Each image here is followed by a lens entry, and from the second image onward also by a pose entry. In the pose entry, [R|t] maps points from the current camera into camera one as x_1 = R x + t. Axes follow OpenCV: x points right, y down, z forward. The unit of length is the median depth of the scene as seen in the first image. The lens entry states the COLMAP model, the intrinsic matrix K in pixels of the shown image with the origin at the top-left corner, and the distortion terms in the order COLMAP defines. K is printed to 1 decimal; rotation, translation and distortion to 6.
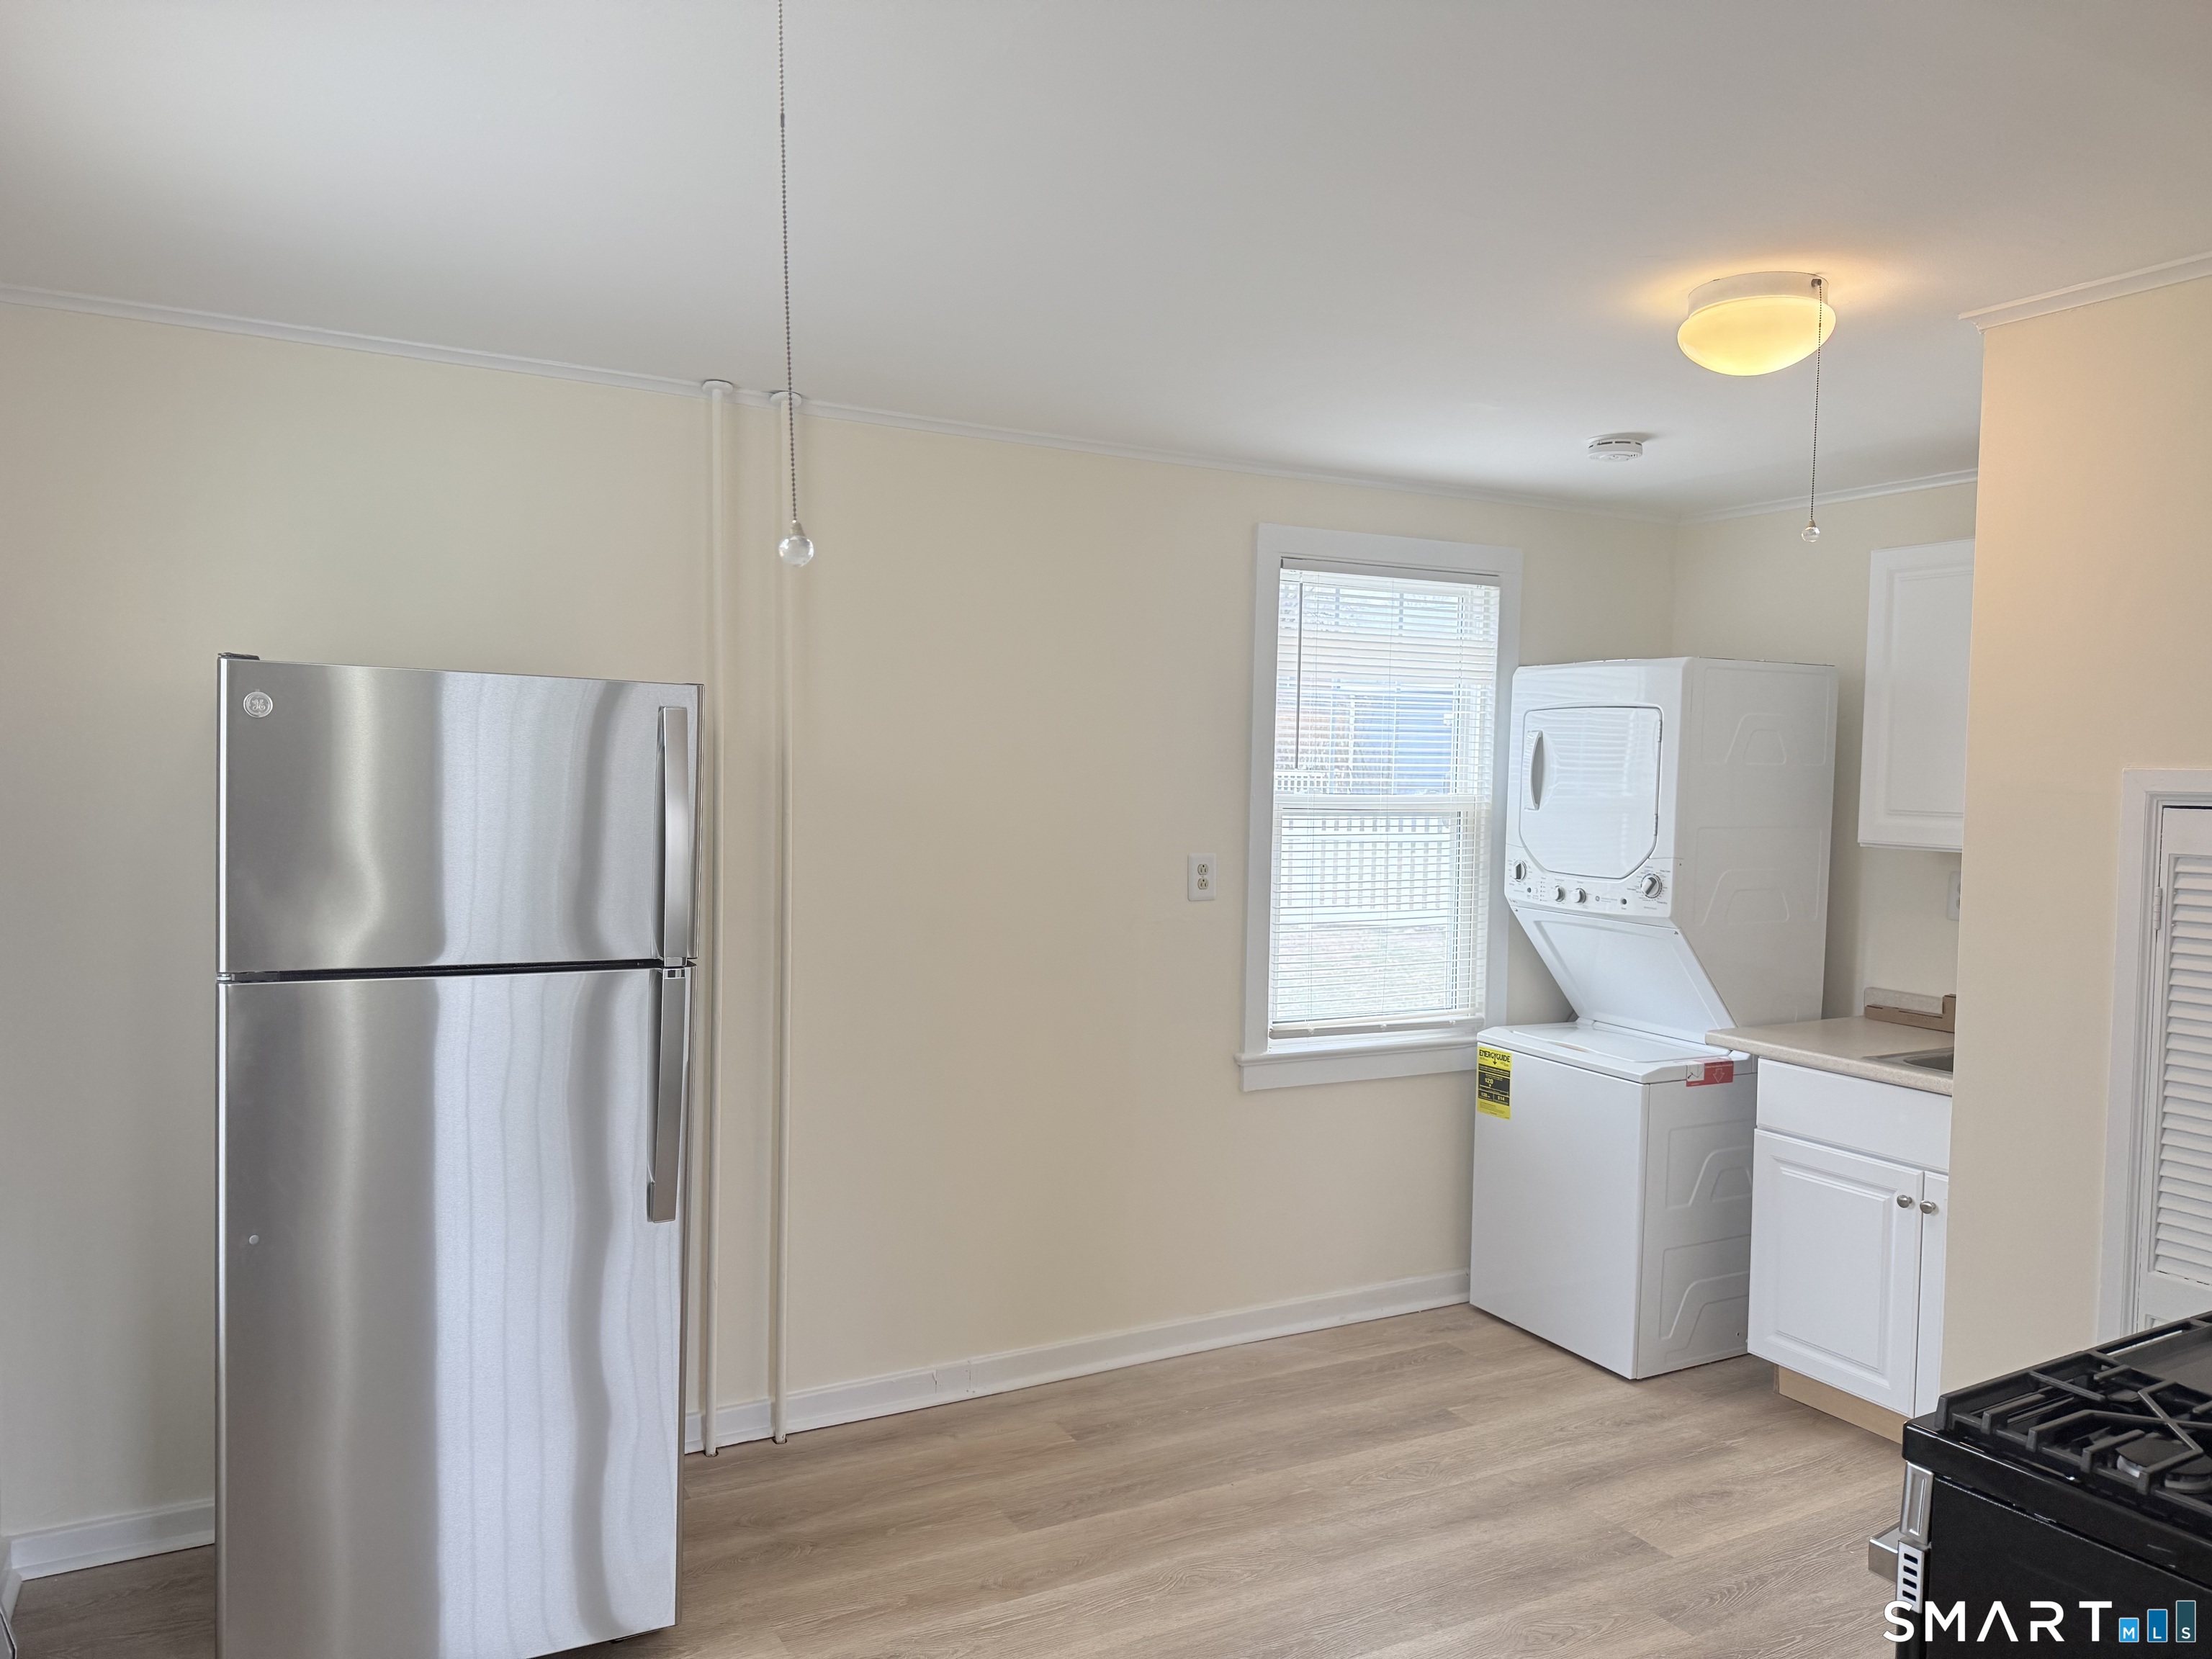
lens RADIAL K [[1602.4, 0, 1106.0], [0, 1602.4, 829.5], [0, 0, 1]] dist [0.040977, -0.056448]
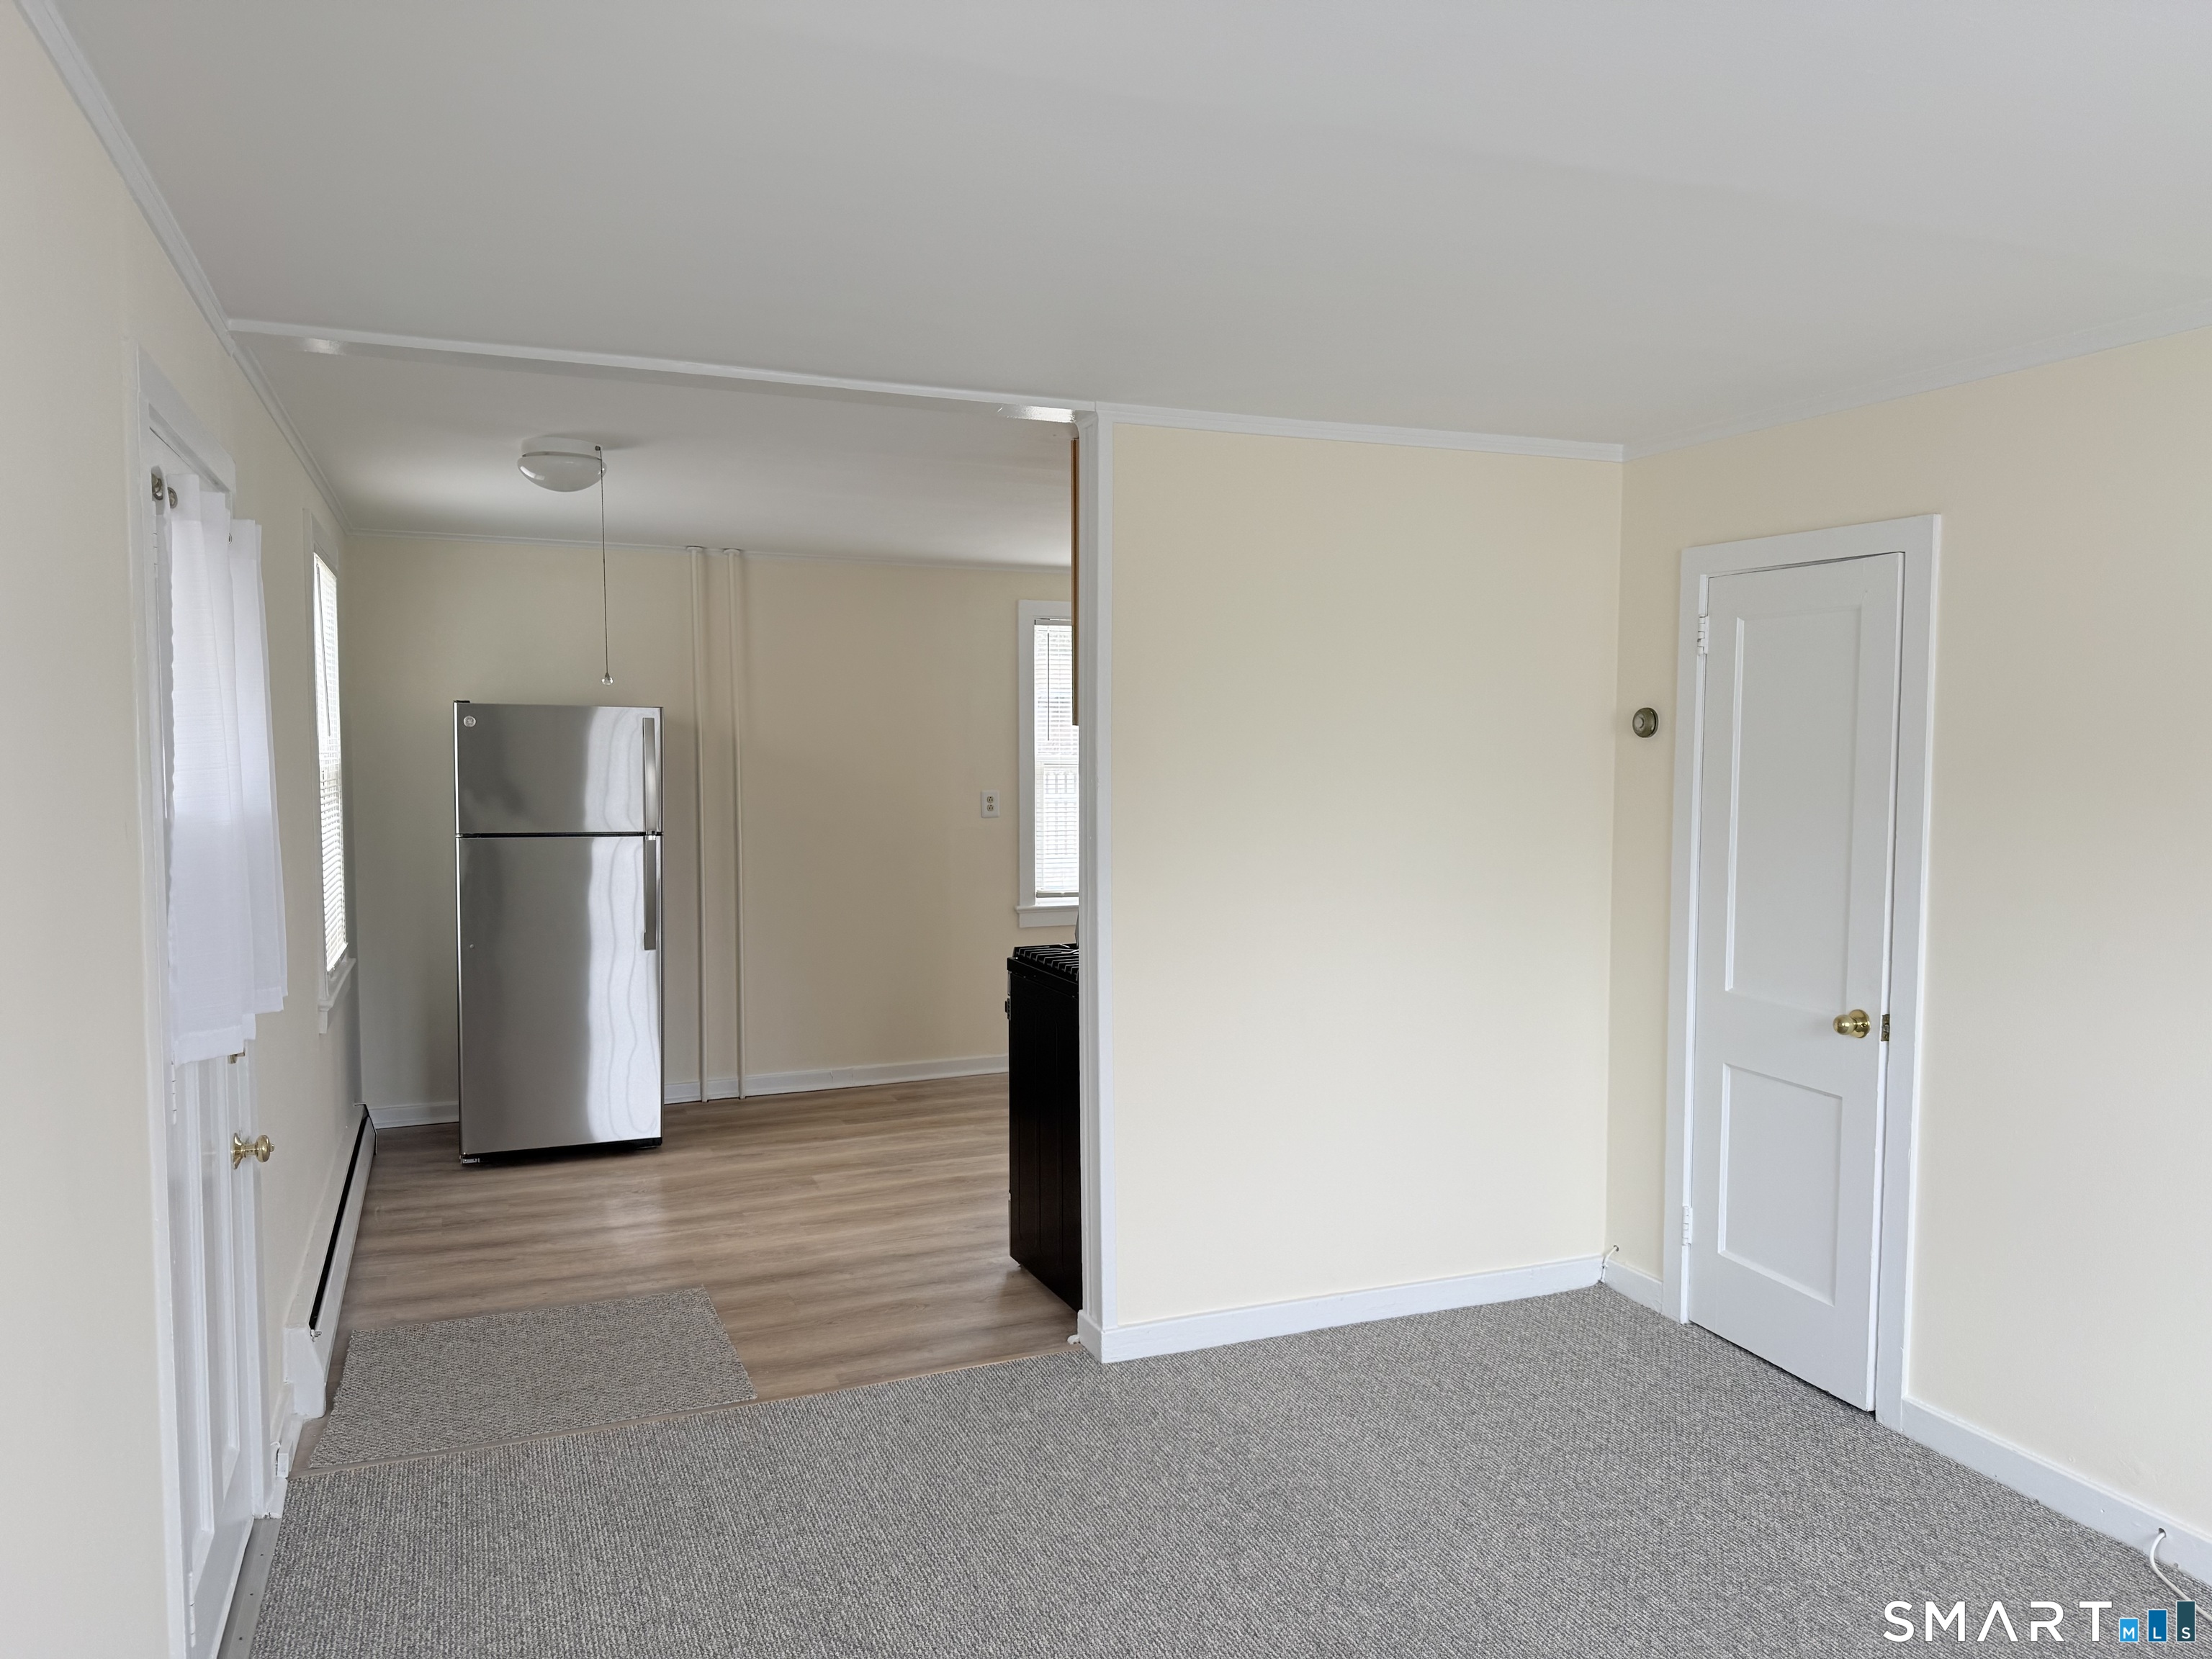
lens RADIAL K [[1540.3, 0, 1106.0], [0, 1540.3, 829.5], [0, 0, 1]] dist [0.044878, -0.039339]
pose [[0.994907, -0.012551, -0.100009, 0.425960], [0.014036, 0.999801, 0.014153, 0.042715], [0.099811, -0.015485, 0.994886, -0.793909]]
